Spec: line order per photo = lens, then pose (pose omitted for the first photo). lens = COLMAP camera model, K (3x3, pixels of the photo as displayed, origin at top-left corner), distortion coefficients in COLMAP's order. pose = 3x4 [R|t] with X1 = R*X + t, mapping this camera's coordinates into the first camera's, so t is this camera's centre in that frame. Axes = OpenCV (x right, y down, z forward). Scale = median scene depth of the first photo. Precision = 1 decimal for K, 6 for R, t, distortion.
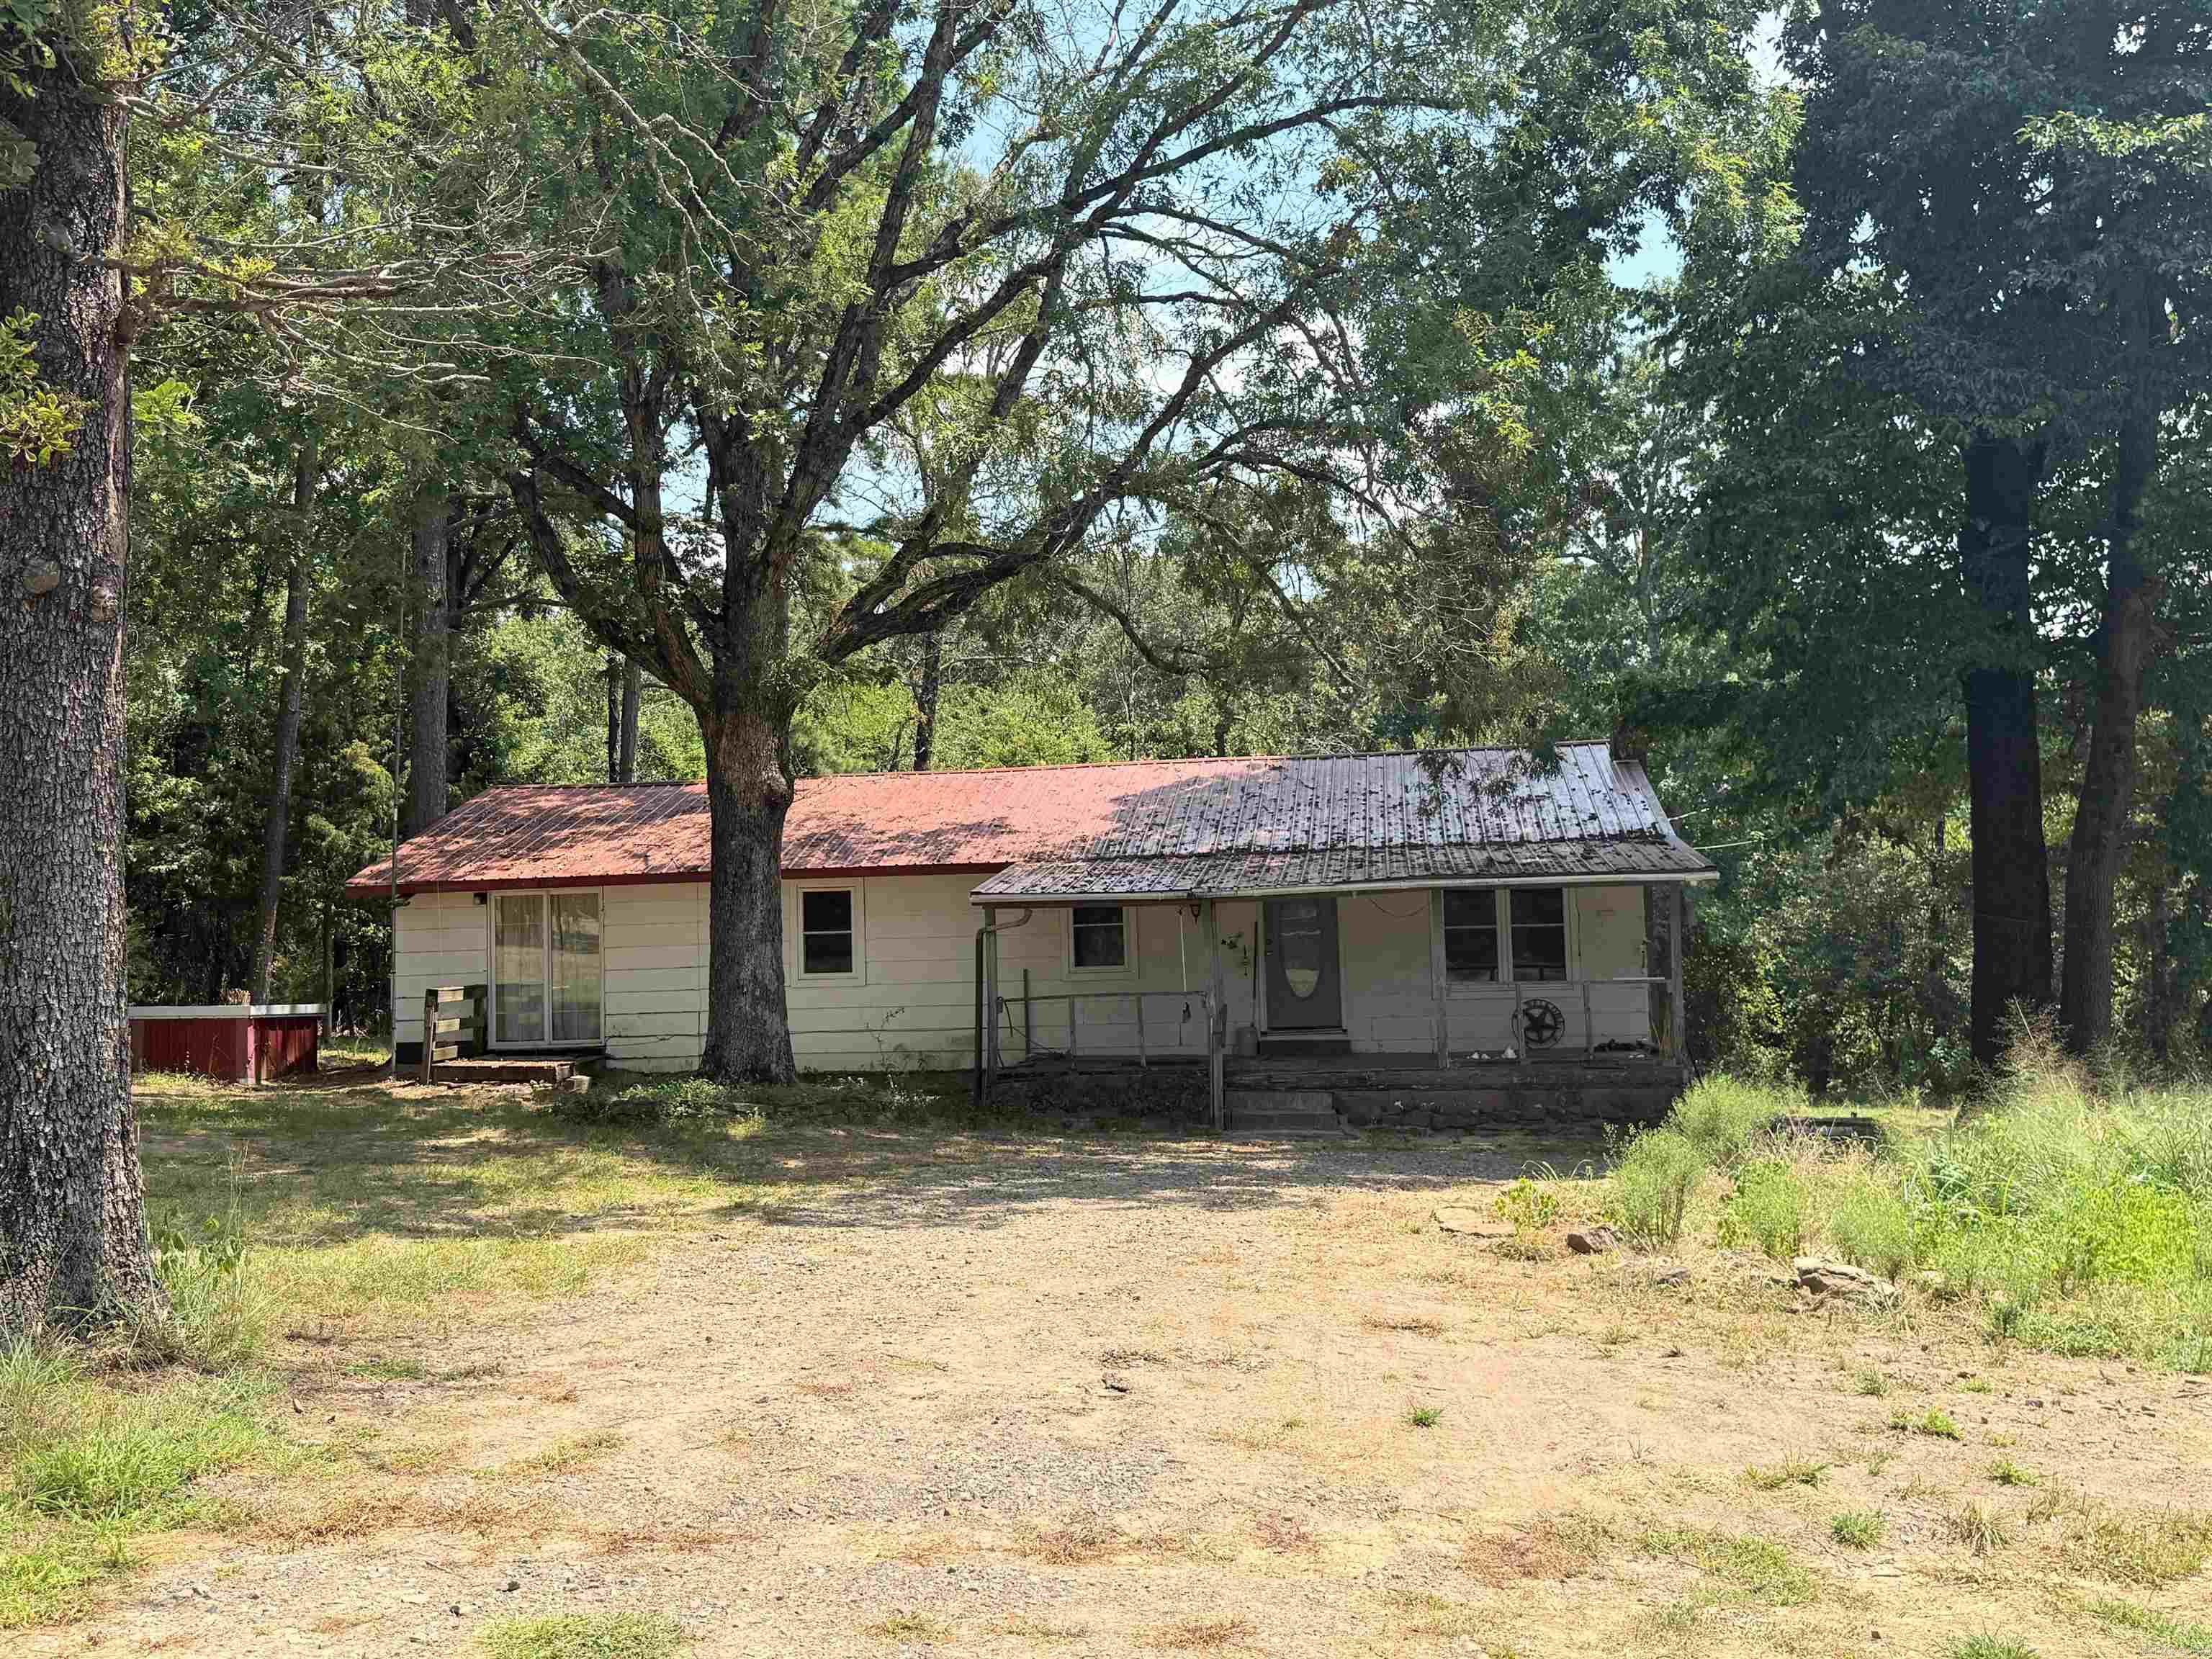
lens RADIAL K [[2080.2, 0, 1109.4], [0, 2080.2, 825.9], [0, 0, 1]] dist [0.063125, 0.000000]
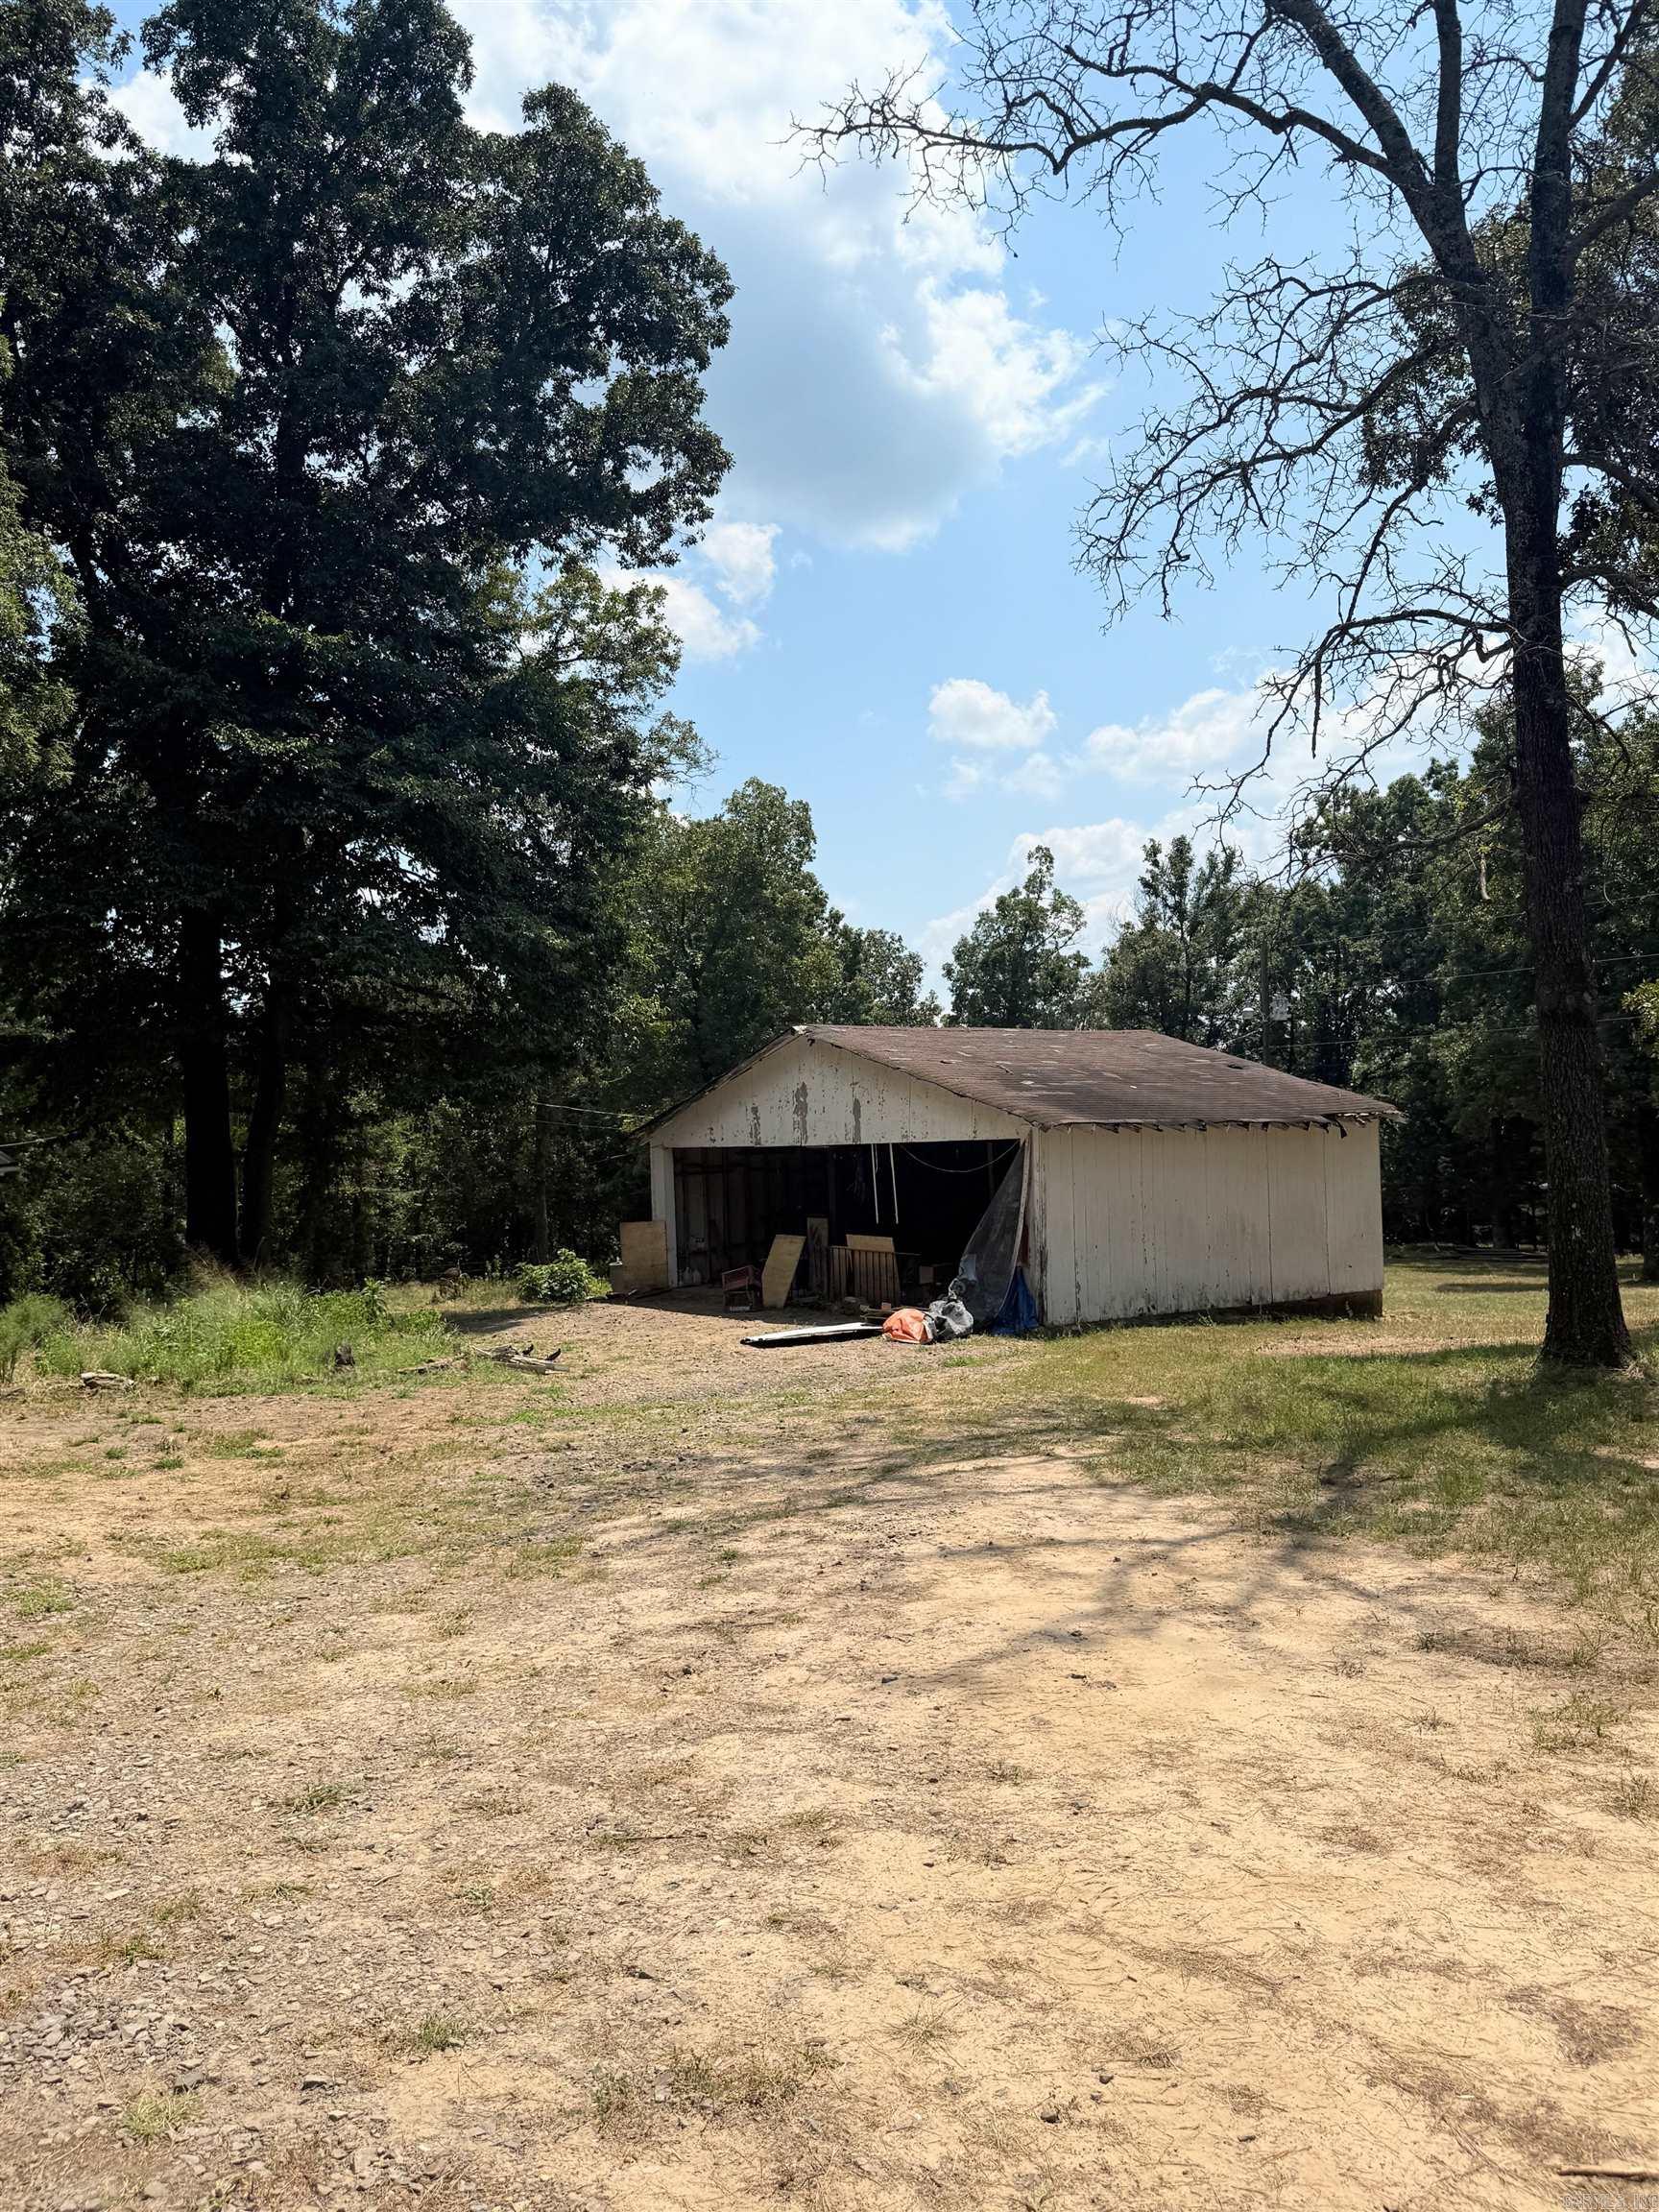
lens RADIAL K [[1657.2, 0, 836.1], [0, 1657.2, 1109.0], [0, 0, 1]] dist [0.083995, -0.108636]
pose [[0.730217, 0.000766, 0.683215, -0.084068], [0.002291, 0.999991, -0.003569, -0.011237], [-0.683212, 0.004171, 0.730208, -0.227261]]
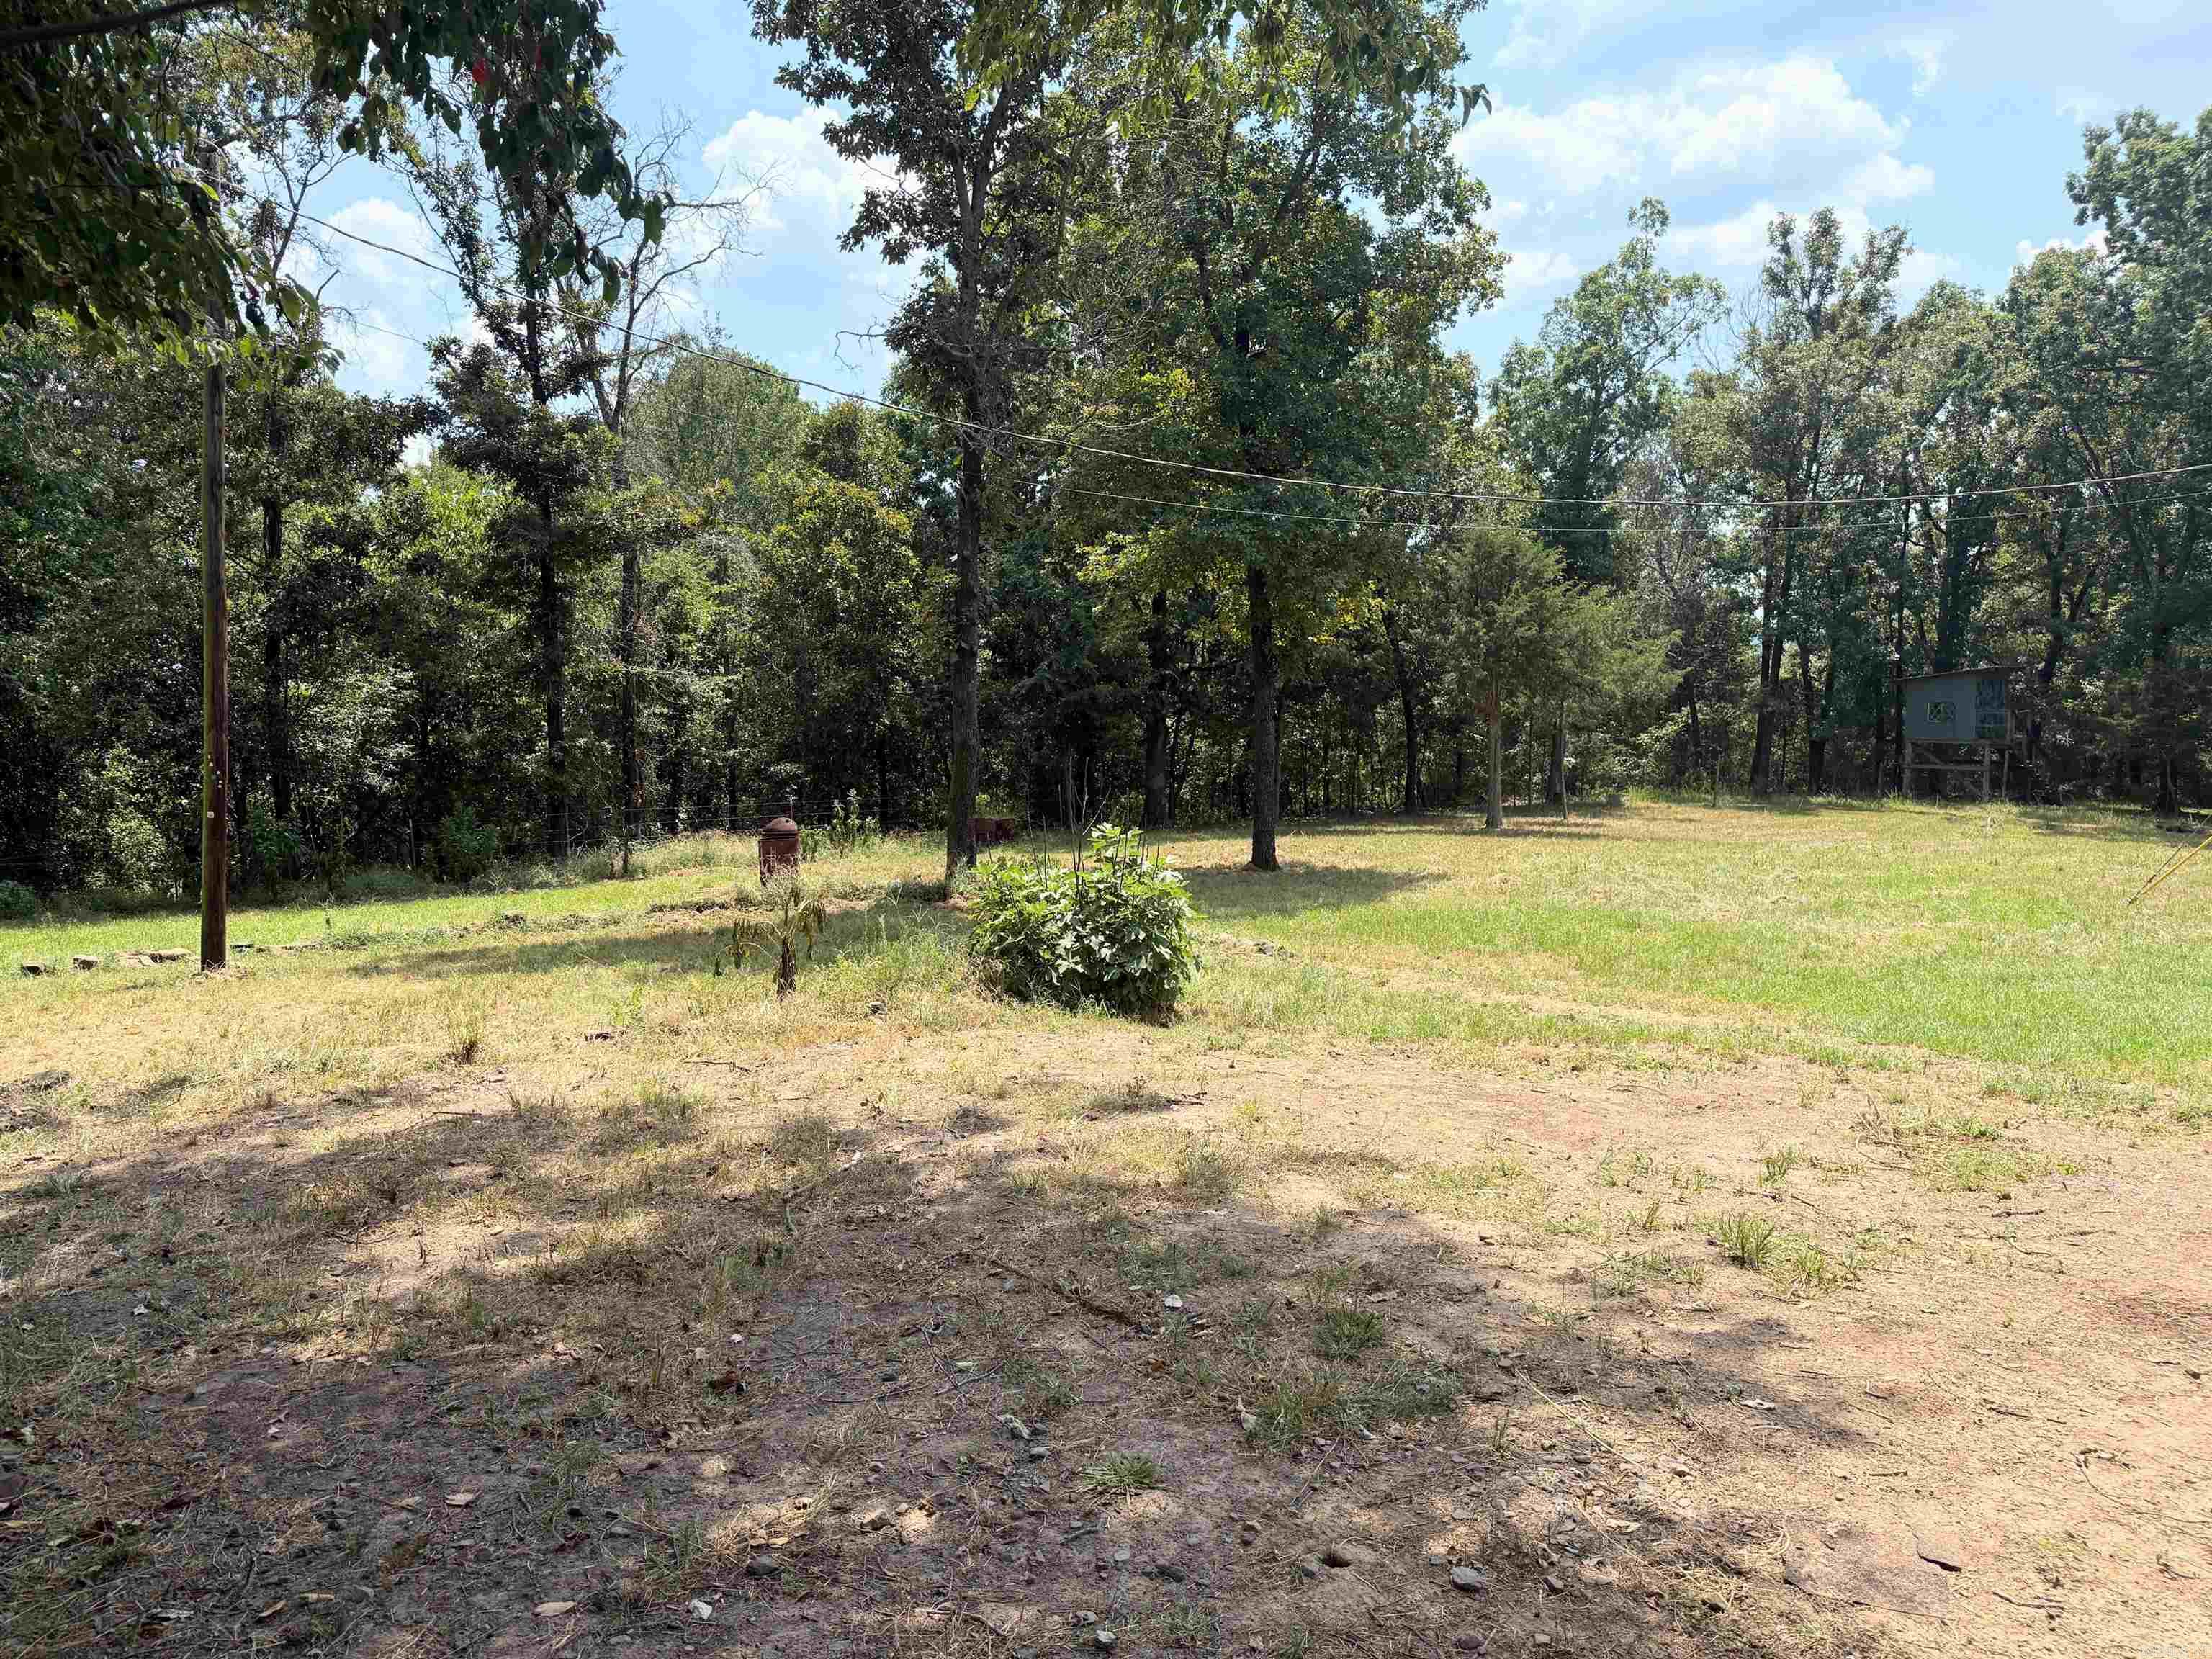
lens RADIAL K [[1571.5, 0, 1105.6], [0, 1571.5, 834.9], [0, 0, 1]] dist [0.062426, -0.047851]
pose [[0.750861, -0.058905, 0.657828, 0.409709], [-0.027901, 0.992297, 0.120702, 0.052907], [-0.659871, -0.108984, 0.743433, 0.608361]]
